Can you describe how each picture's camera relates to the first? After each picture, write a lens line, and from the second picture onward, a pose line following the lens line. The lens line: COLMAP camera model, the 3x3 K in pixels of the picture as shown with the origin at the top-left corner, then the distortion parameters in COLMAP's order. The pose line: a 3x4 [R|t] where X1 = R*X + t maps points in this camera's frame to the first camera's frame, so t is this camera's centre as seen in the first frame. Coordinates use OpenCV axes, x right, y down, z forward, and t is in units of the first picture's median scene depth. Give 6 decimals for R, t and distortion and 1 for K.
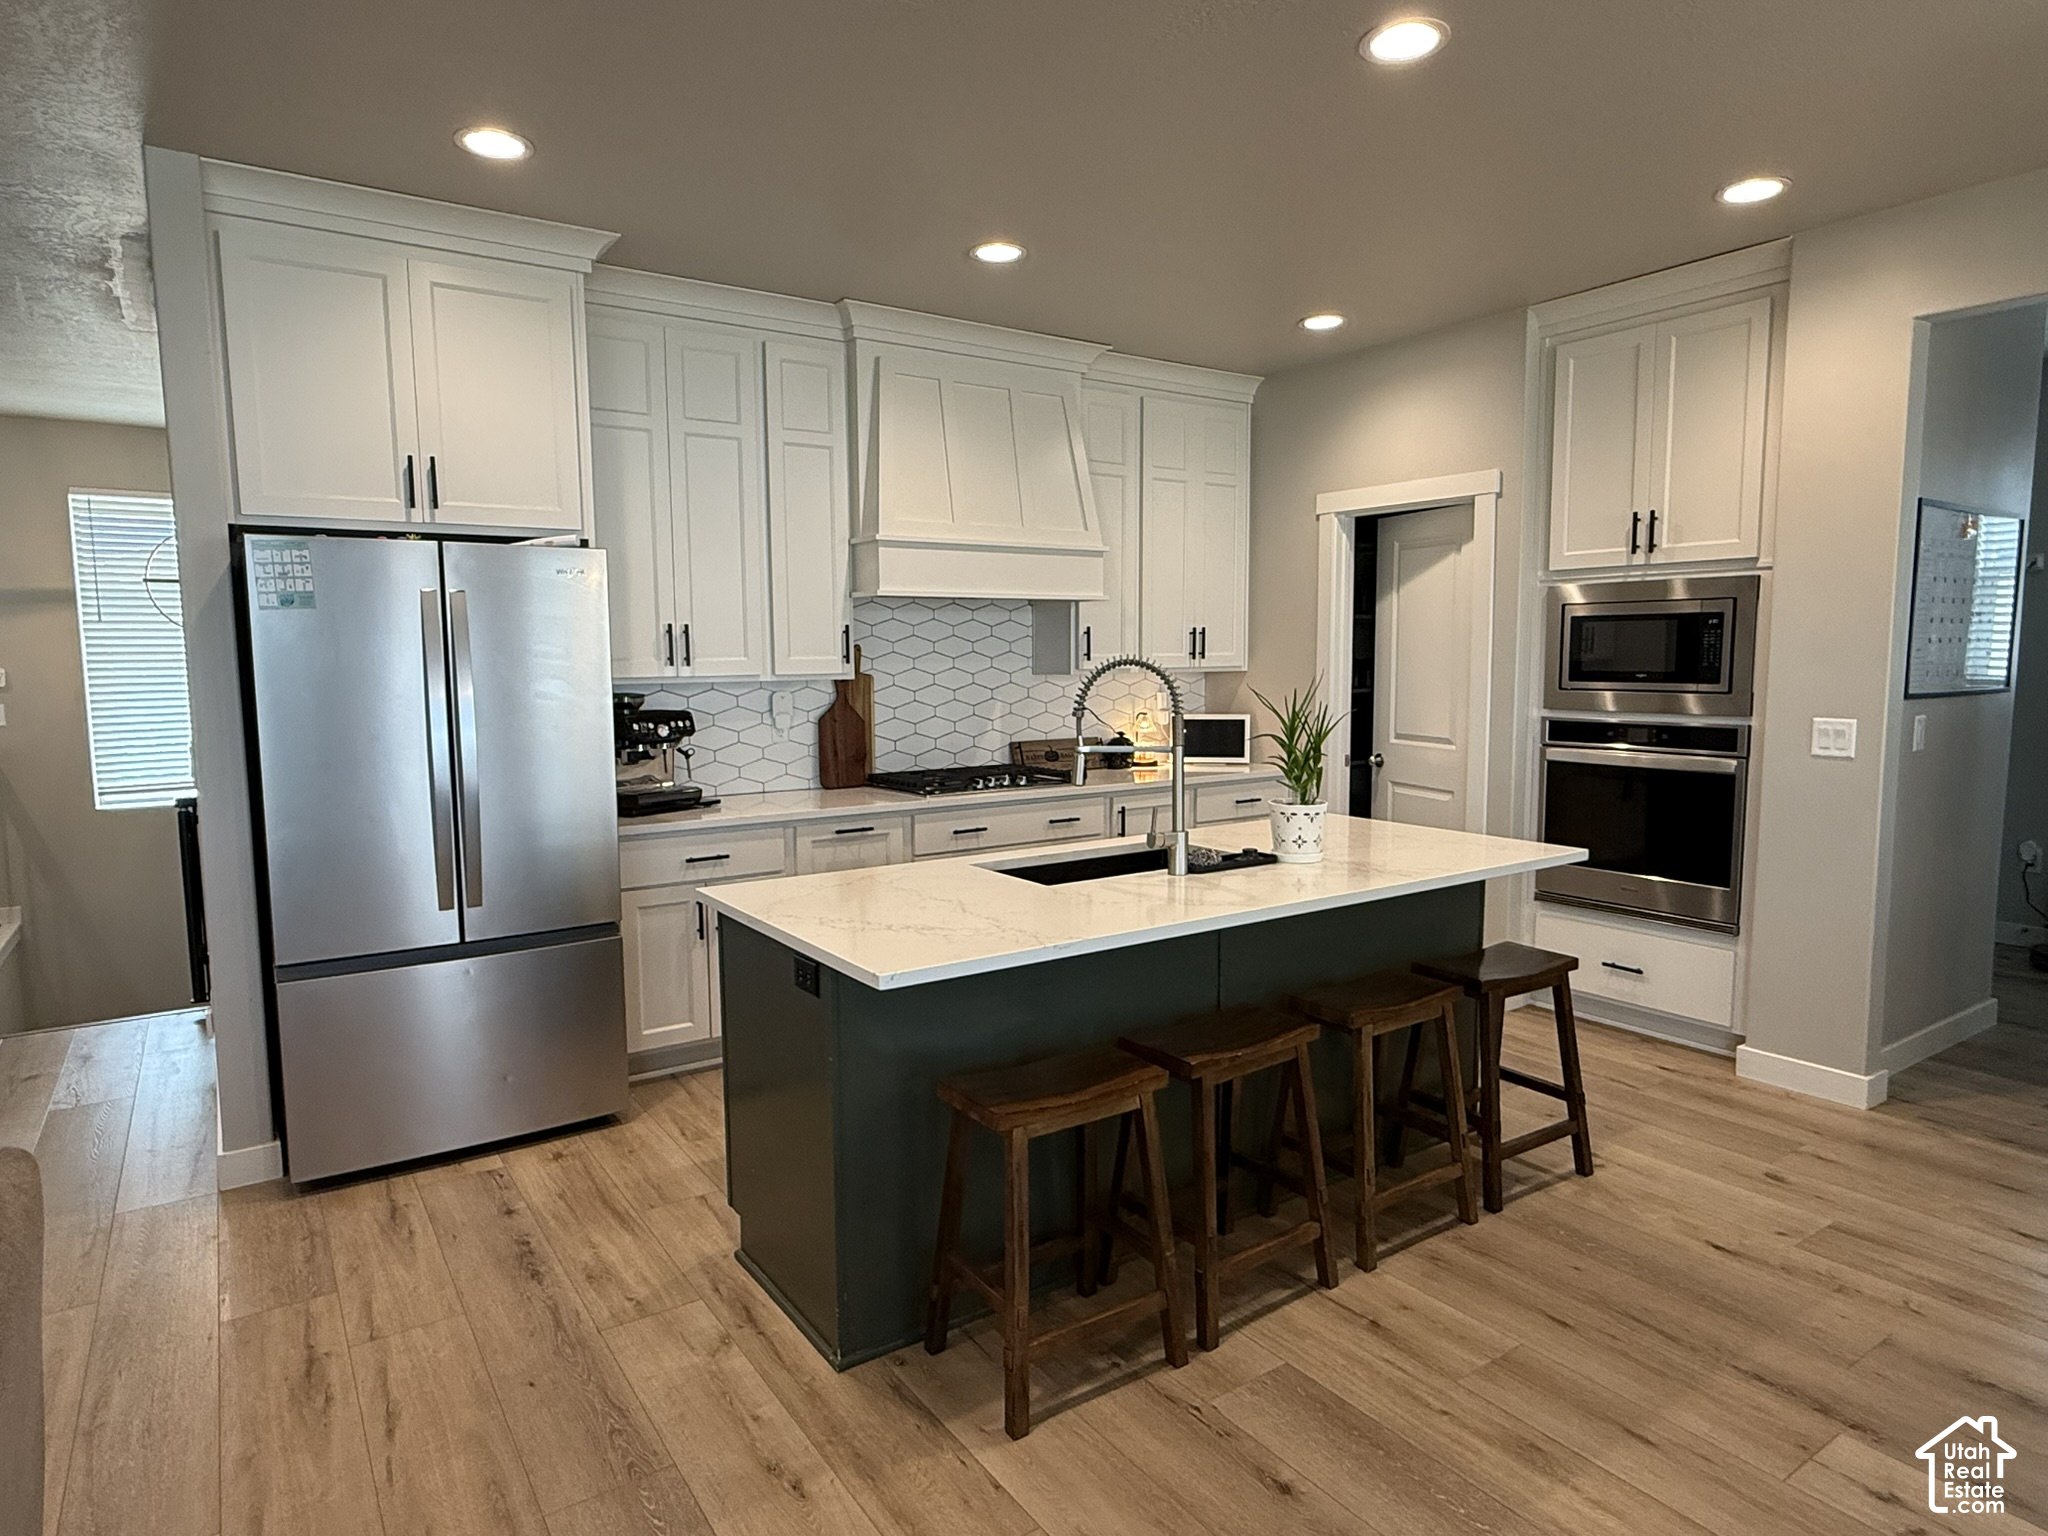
lens RADIAL K [[1183.5, 0, 1013.0], [0, 1183.5, 776.9], [0, 0, 1]] dist [-0.003941, 0.002009]
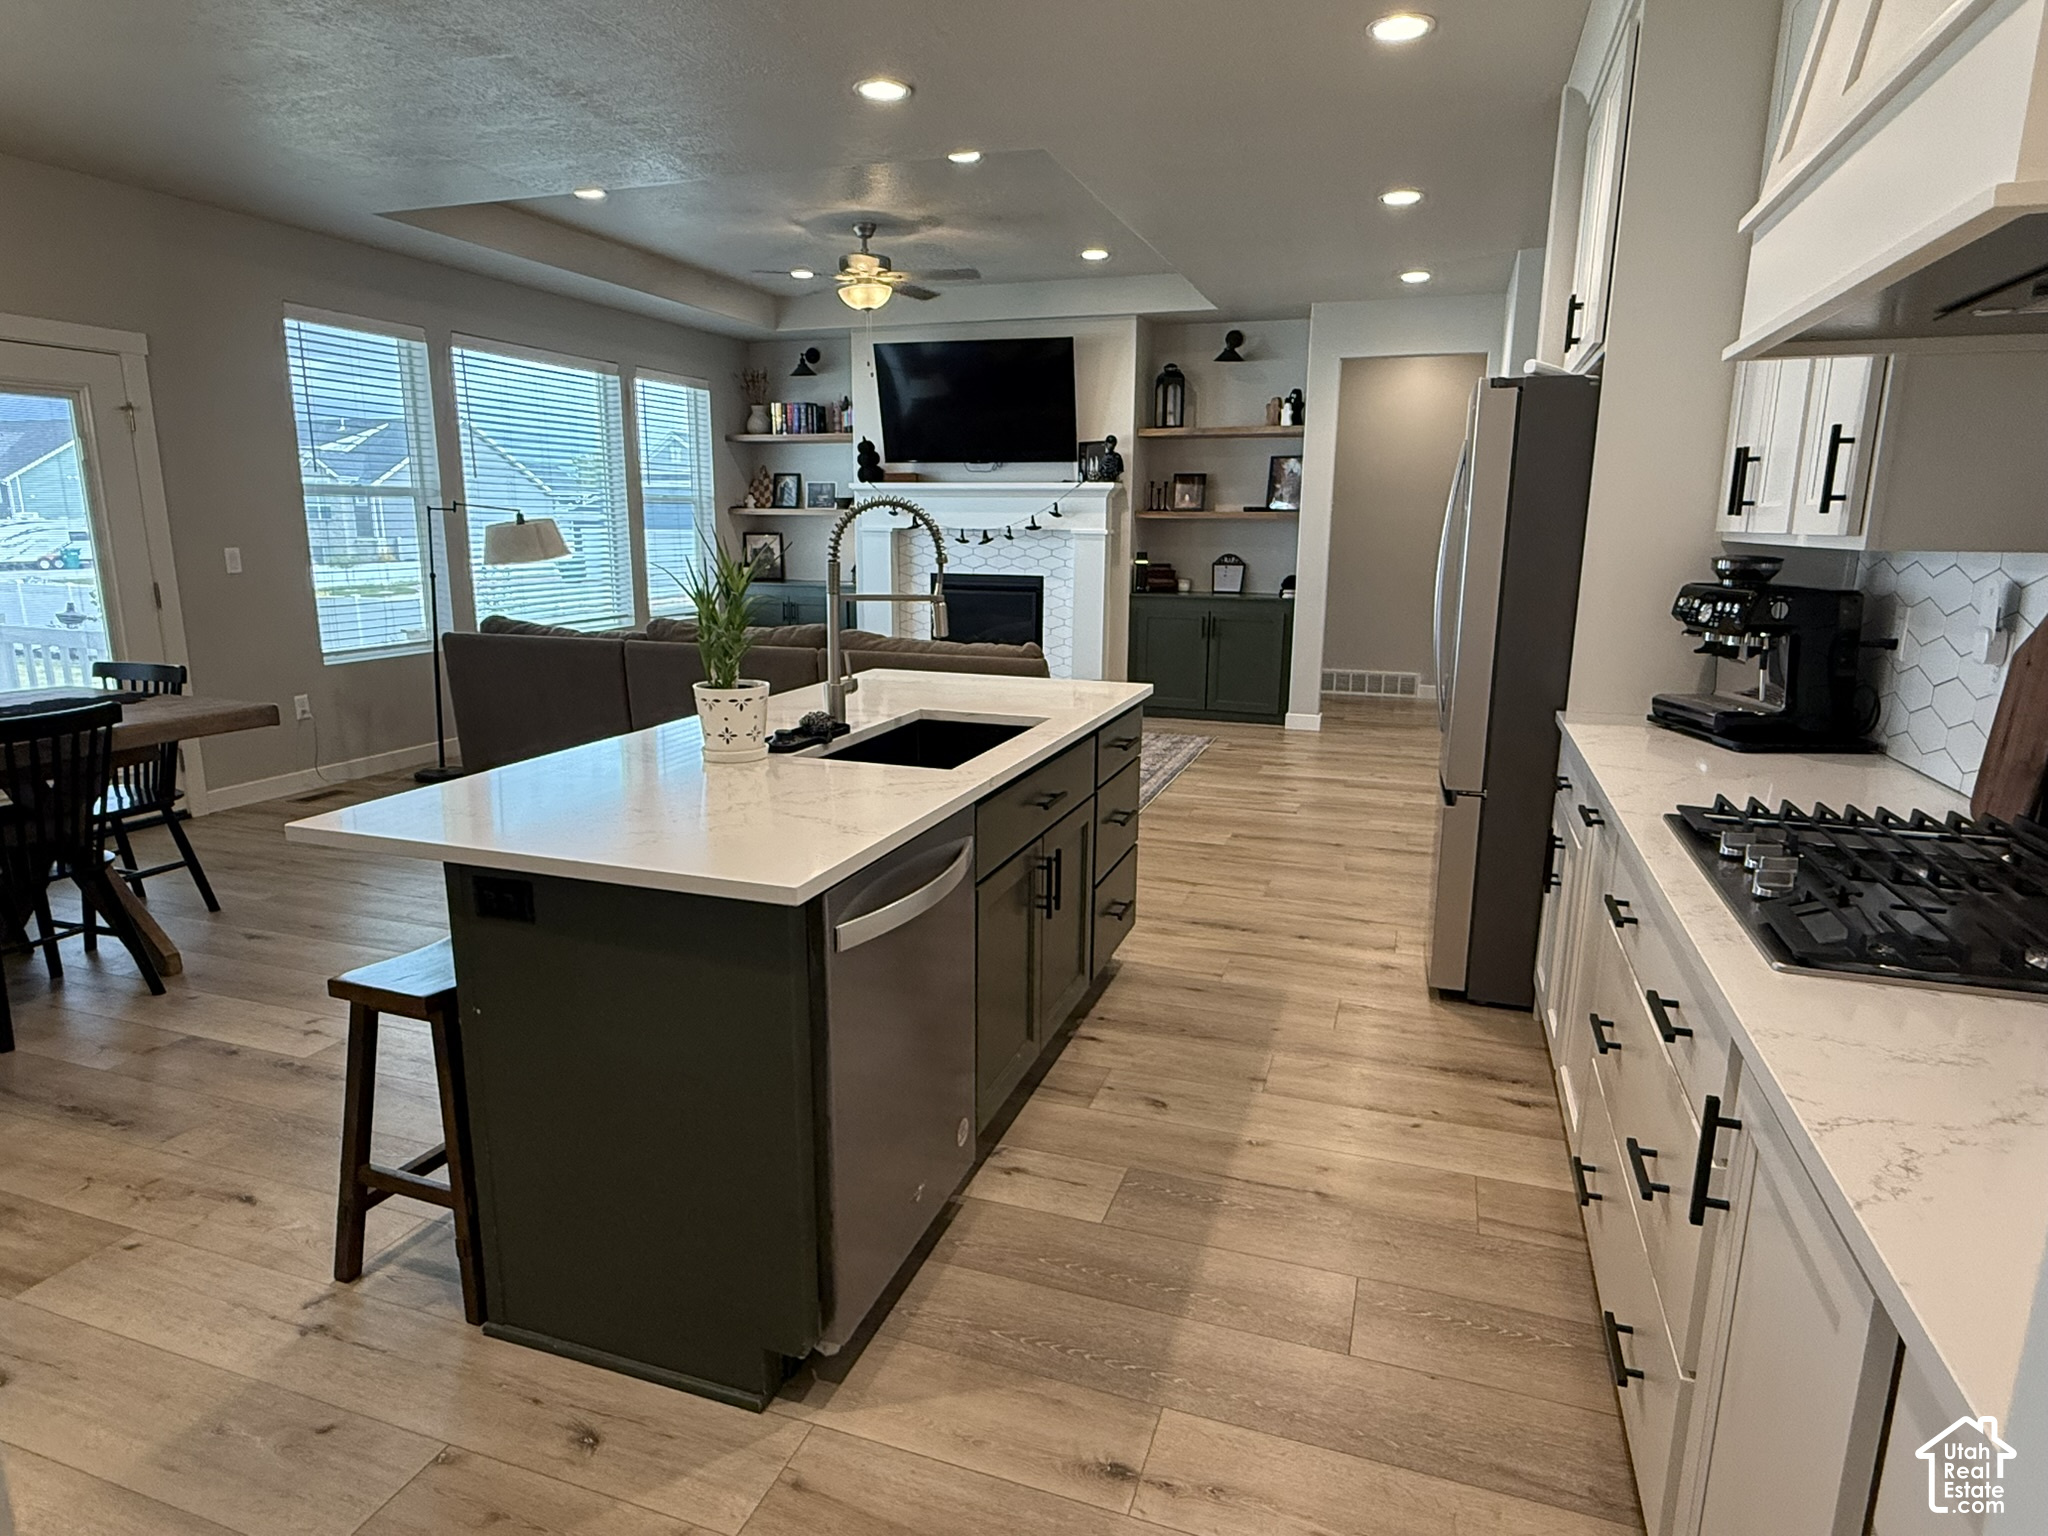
lens RADIAL K [[1183.5, 0, 1006.8], [0, 1183.5, 773.3], [0, 0, 1]] dist [-0.003941, 0.002009]
pose [[-0.805767, 0.126432, -0.578579, 0.417117], [-0.063608, 0.952820, 0.296795, -0.124680], [0.588806, 0.275950, -0.759710, 1.287405]]
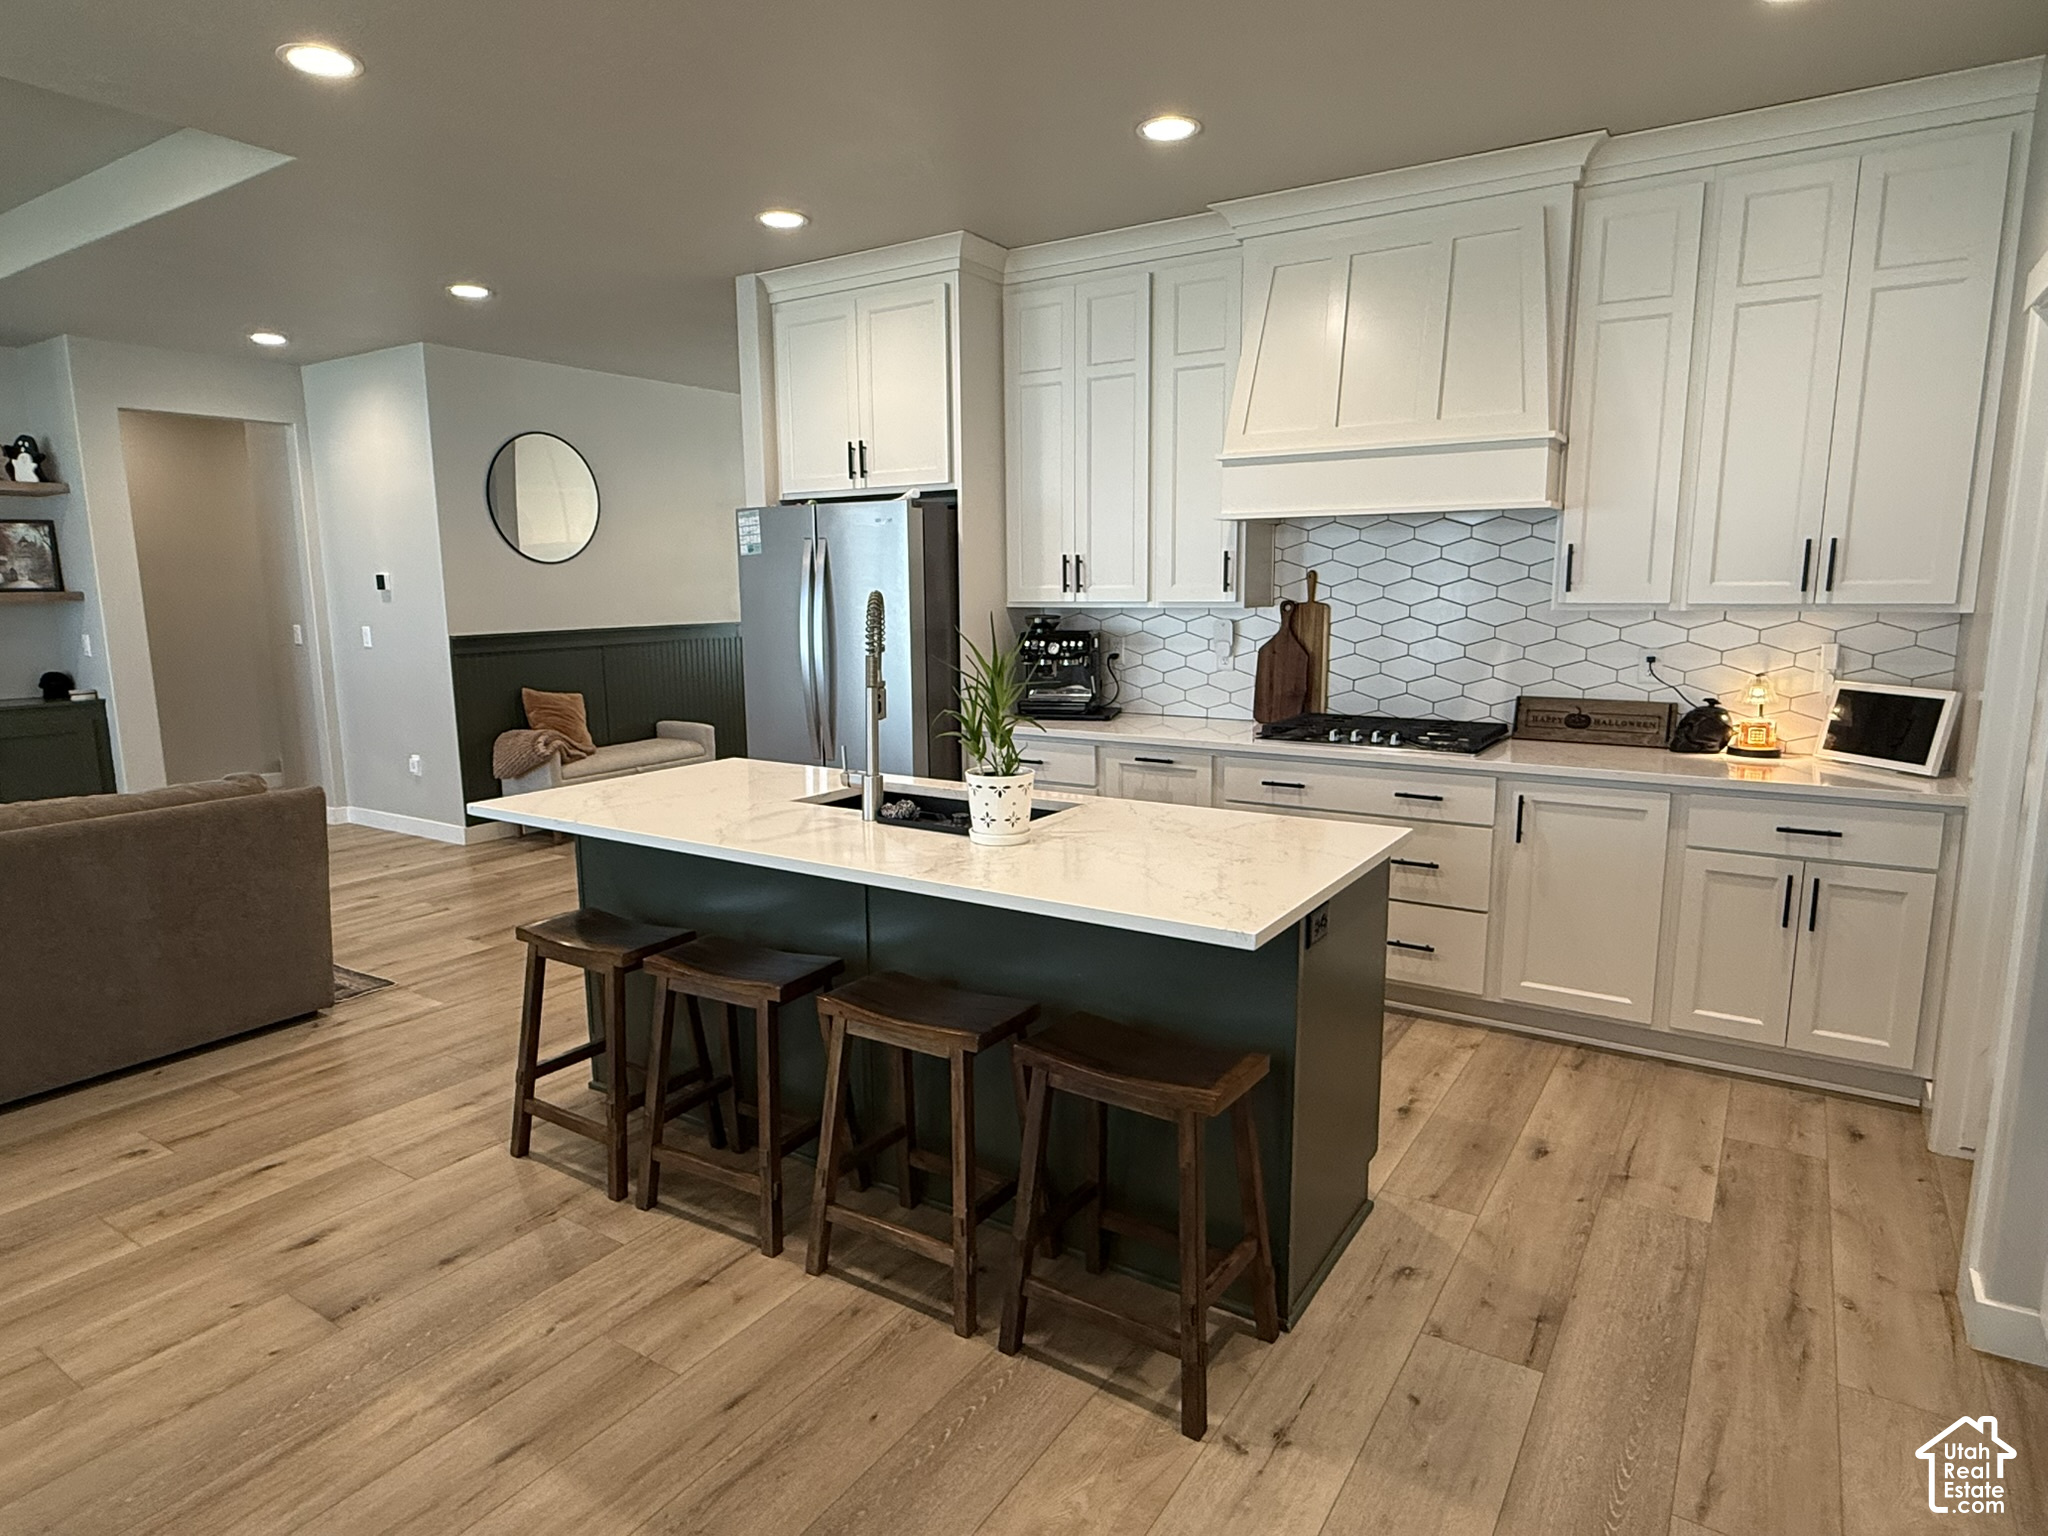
lens RADIAL K [[1183.5, 0, 1017.0], [0, 1183.5, 777.6], [0, 0, 1]] dist [-0.003941, 0.002009]
pose [[0.386311, 0.157007, -0.908908, 0.750032], [-0.090457, 0.987105, 0.132069, -0.063516], [0.917922, 0.031198, 0.395531, 0.510711]]
